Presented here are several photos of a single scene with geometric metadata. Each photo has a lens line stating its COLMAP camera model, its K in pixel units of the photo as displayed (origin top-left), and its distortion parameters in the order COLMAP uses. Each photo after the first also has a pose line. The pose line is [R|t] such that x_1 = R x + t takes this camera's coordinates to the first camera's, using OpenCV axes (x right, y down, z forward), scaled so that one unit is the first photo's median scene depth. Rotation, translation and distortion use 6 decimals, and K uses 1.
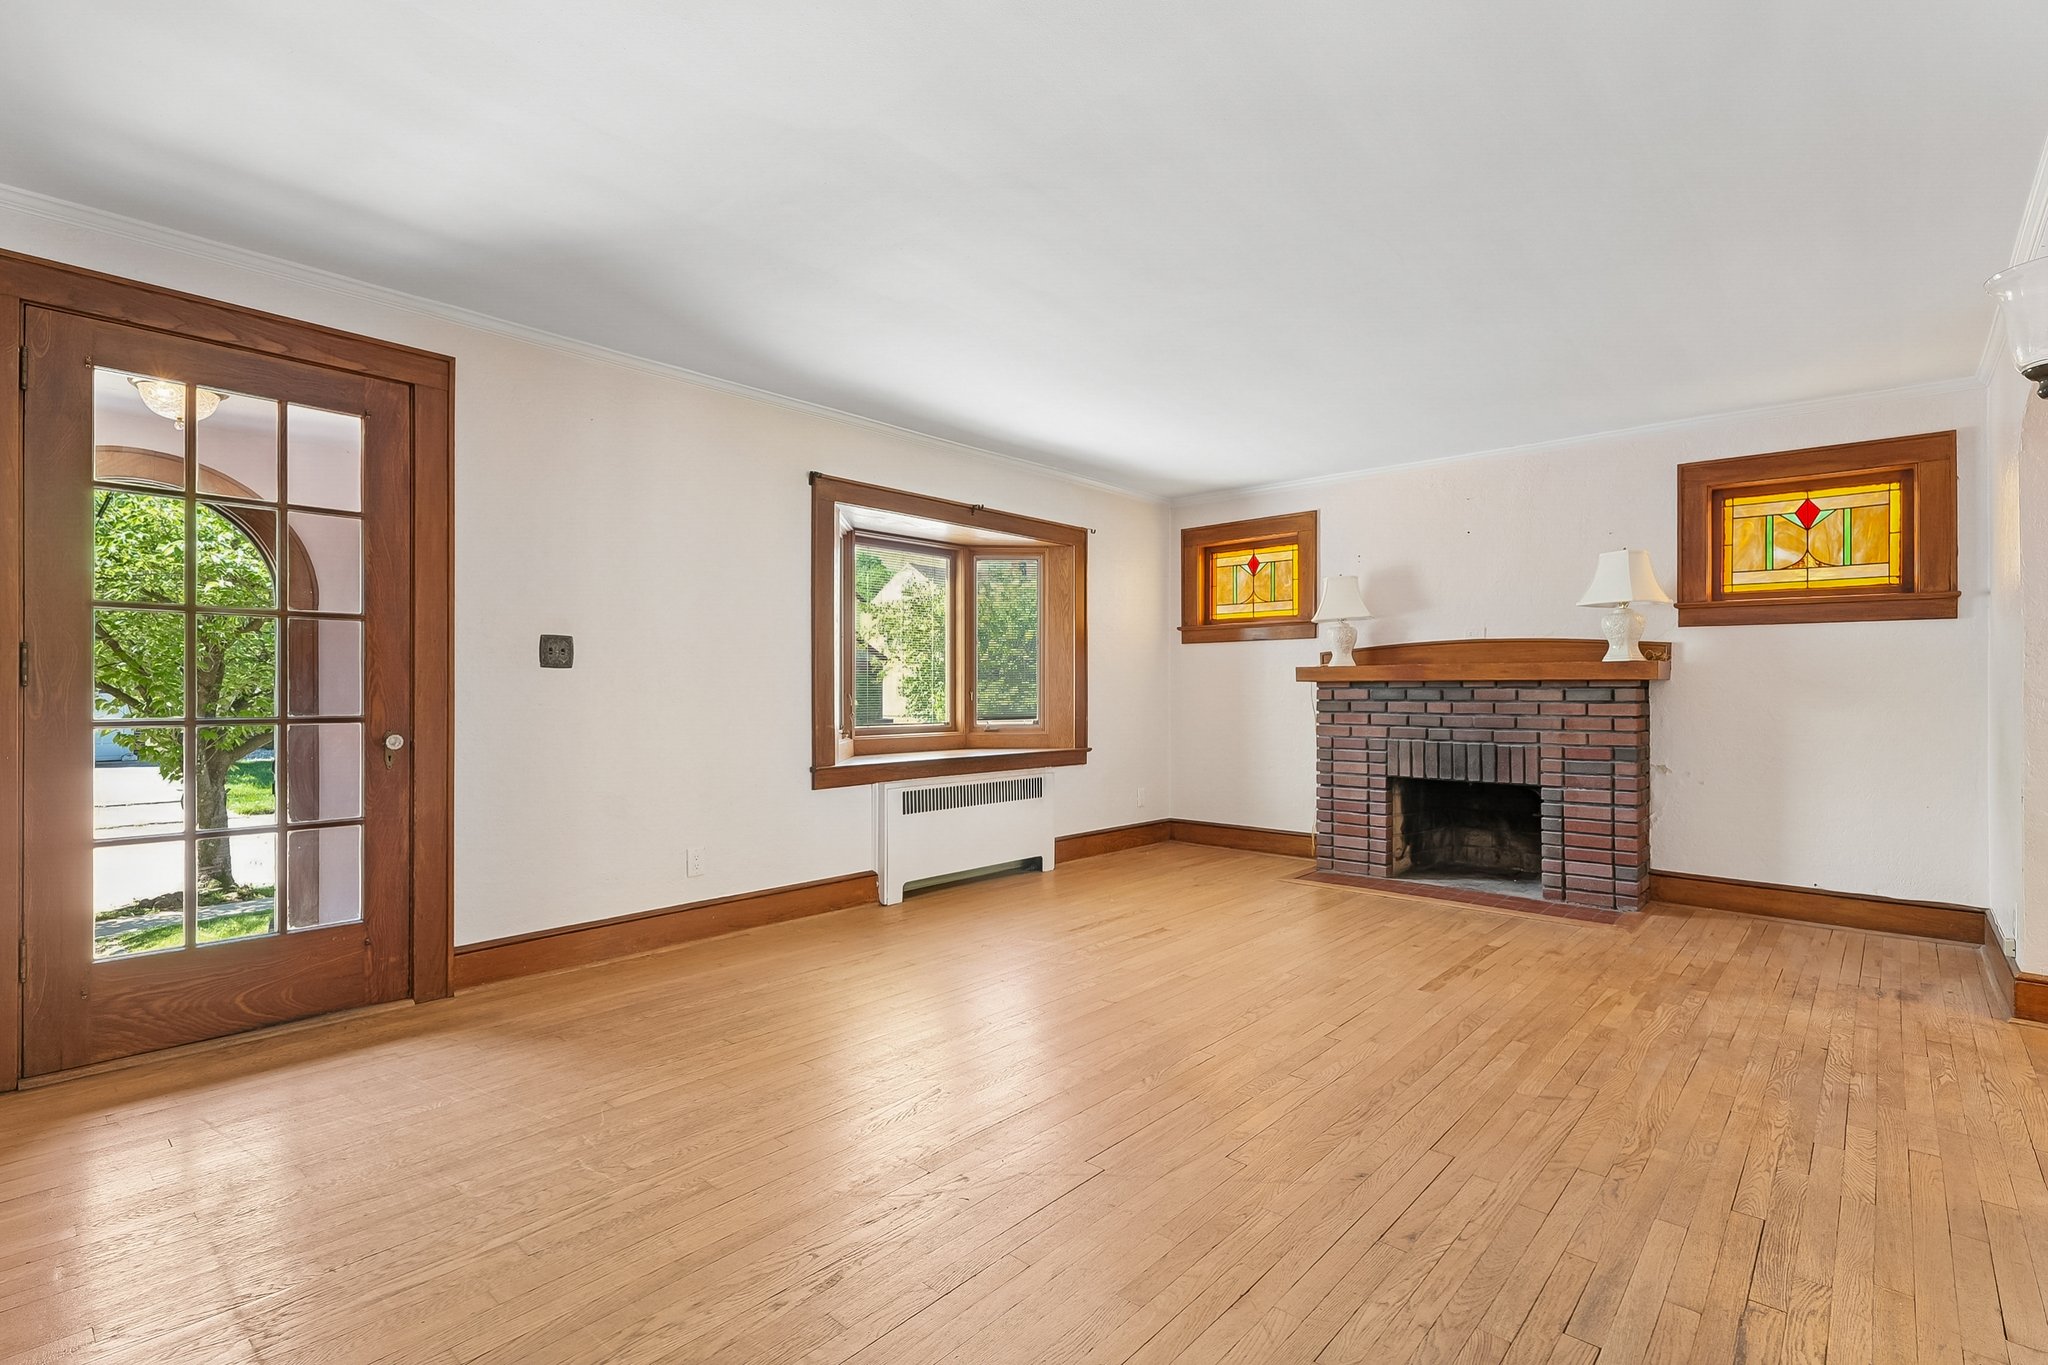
lens RADIAL K [[949.3, 0, 1024.0], [0, 949.3, 682.5], [0, 0, 1]] dist [0.003068, 0.001002]
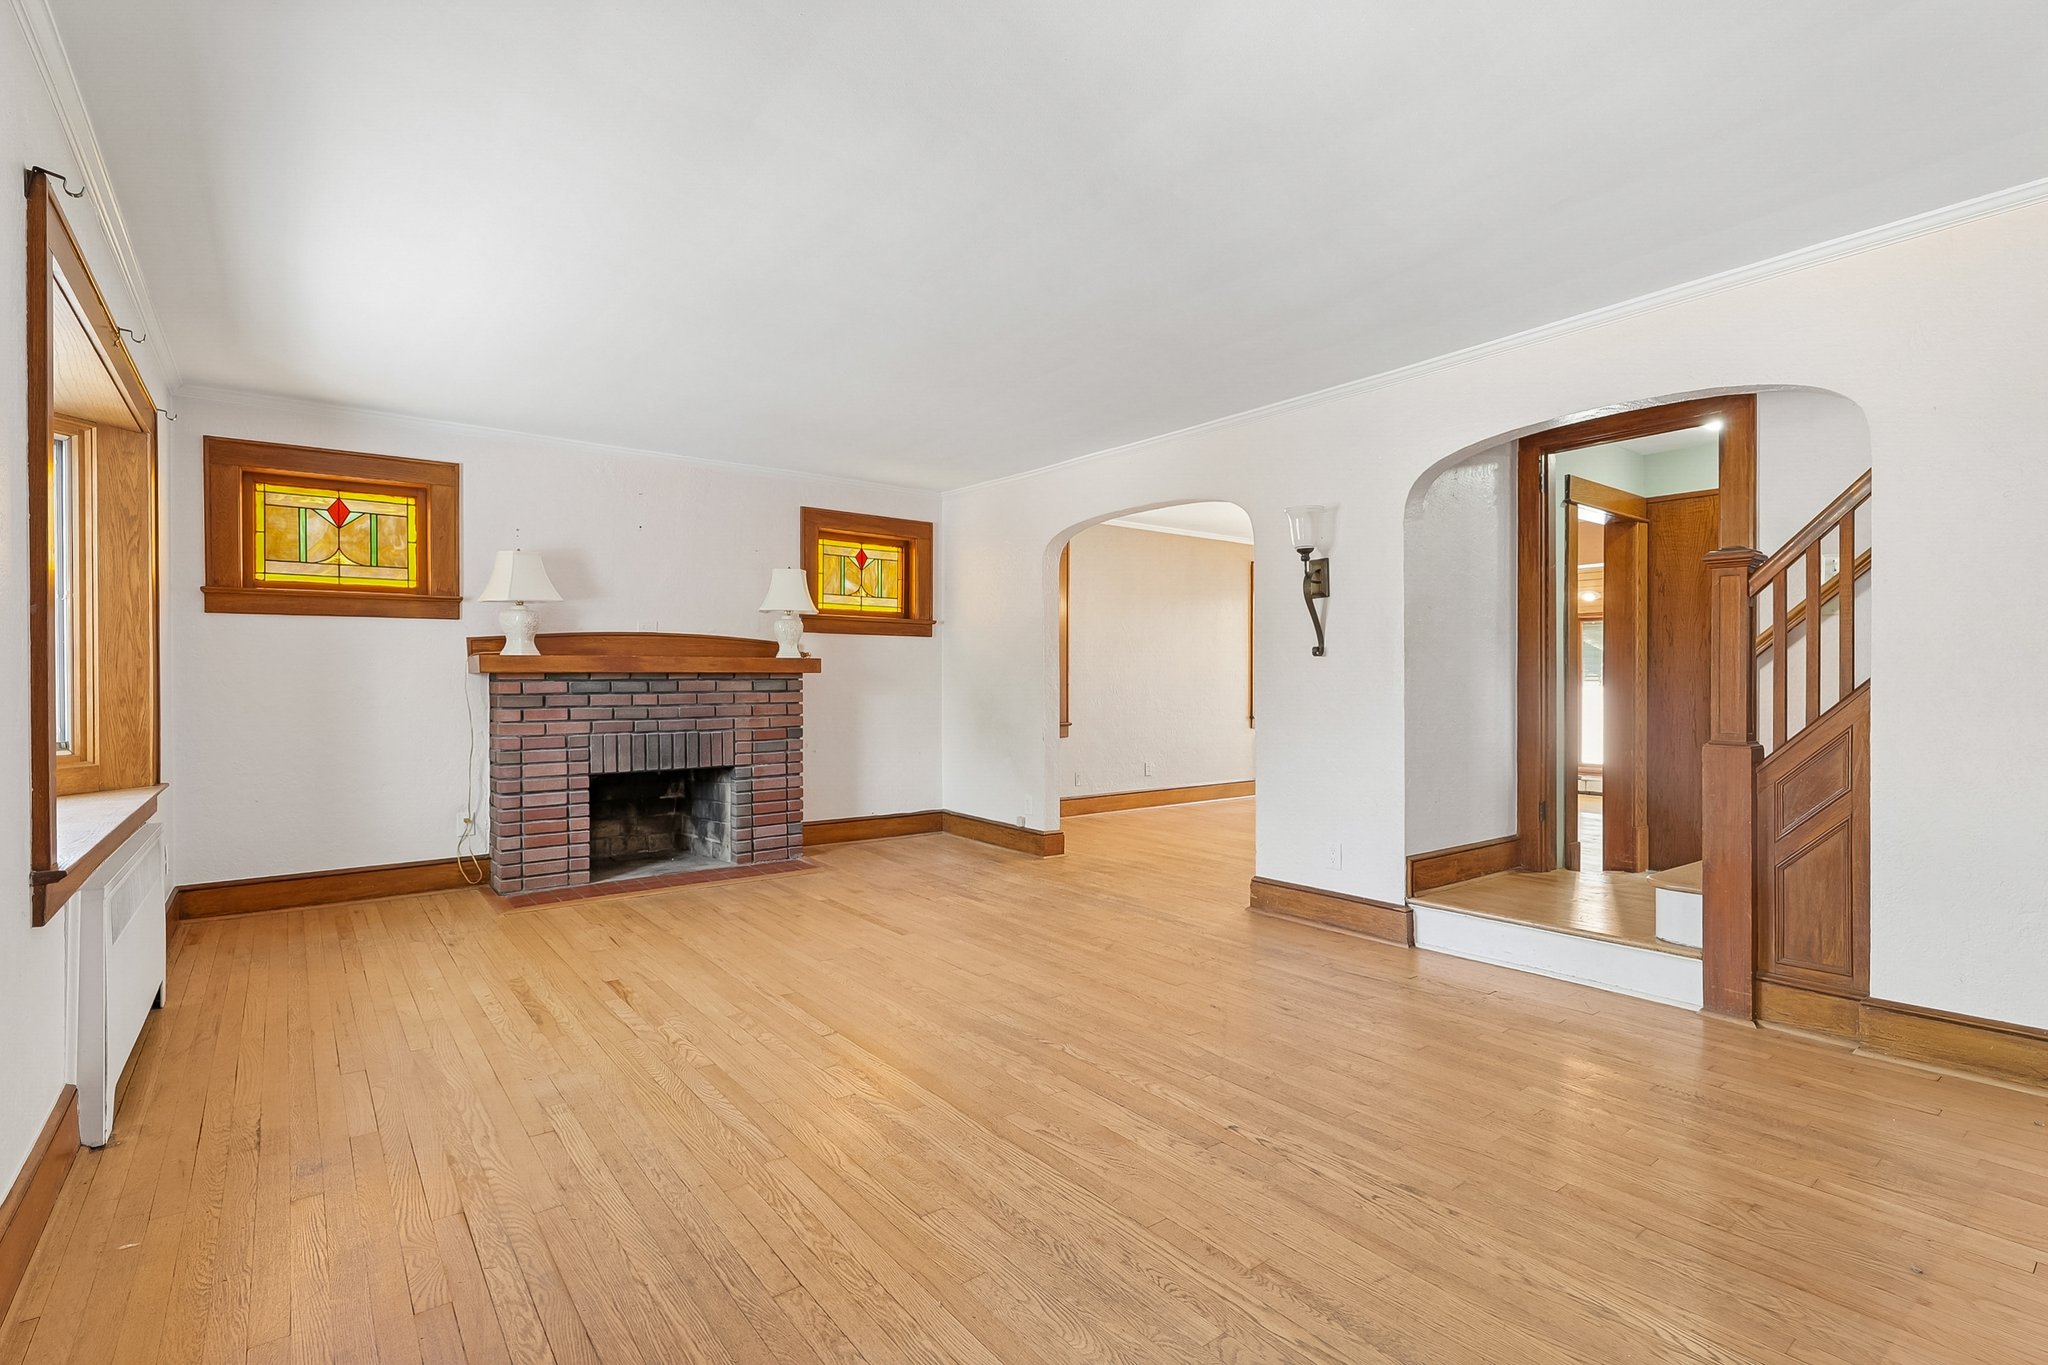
lens RADIAL K [[955.4, 0, 1033.9], [0, 955.4, 682.0], [0, 0, 1]] dist [-0.001686, -0.000340]
pose [[0.169740, -0.004170, 0.985480, -0.522834], [-0.004685, 0.999976, 0.005038, 0.000939], [-0.985478, -0.005472, 0.169716, 0.458335]]
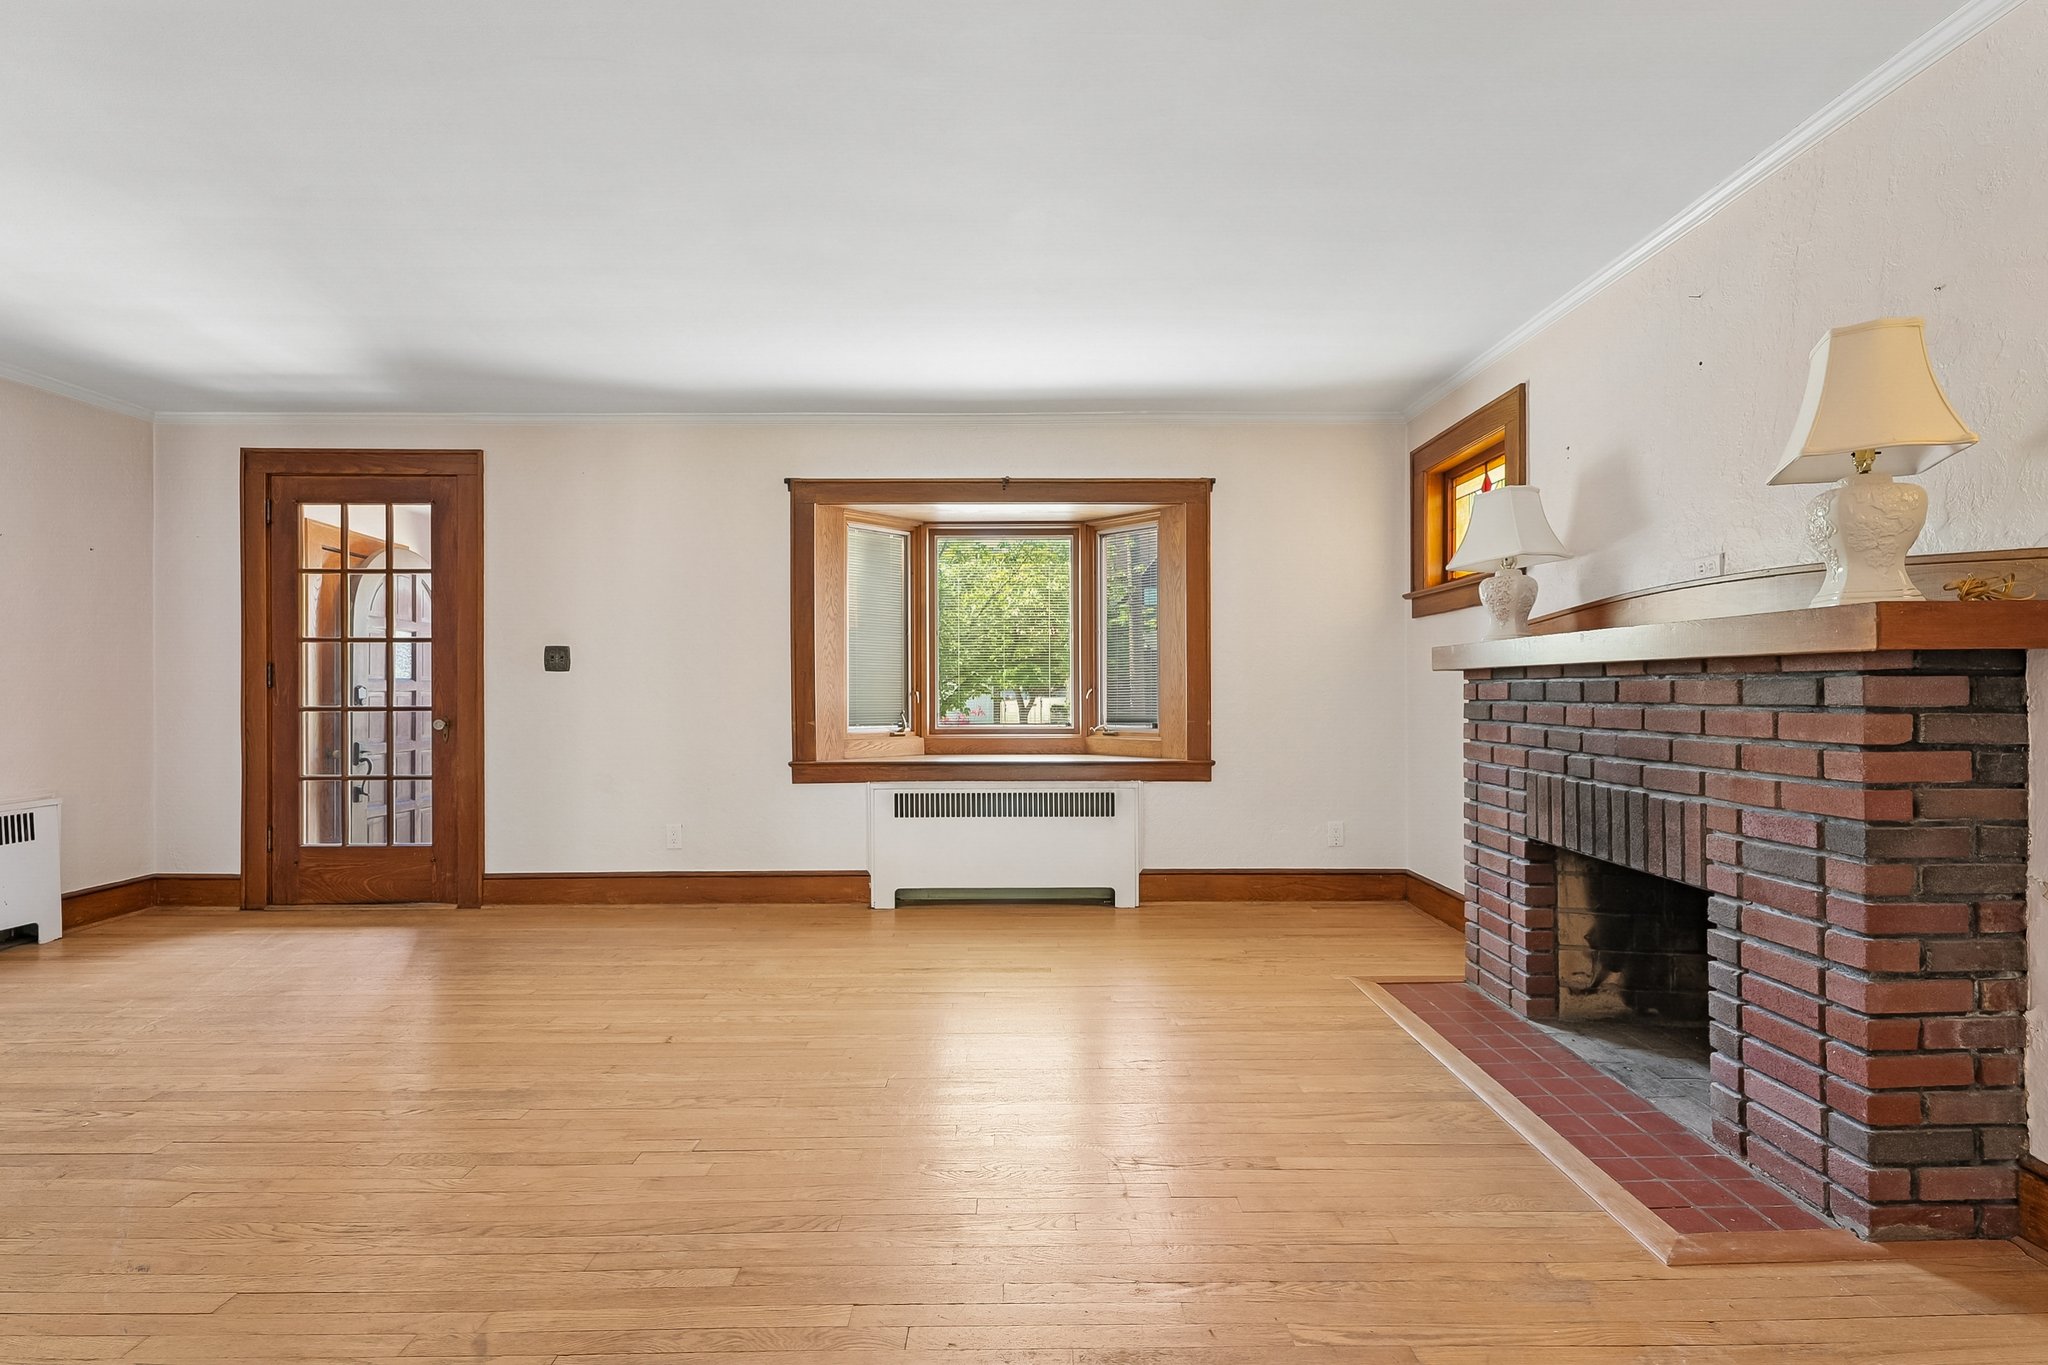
lens RADIAL K [[949.3, 0, 1024.0], [0, 949.3, 682.5], [0, 0, 1]] dist [0.003068, 0.001002]
pose [[0.671867, -0.008255, -0.740626, 0.667458], [0.009475, 0.999952, -0.002550, 0.006850], [0.740612, -0.005304, 0.671912, 0.452505]]
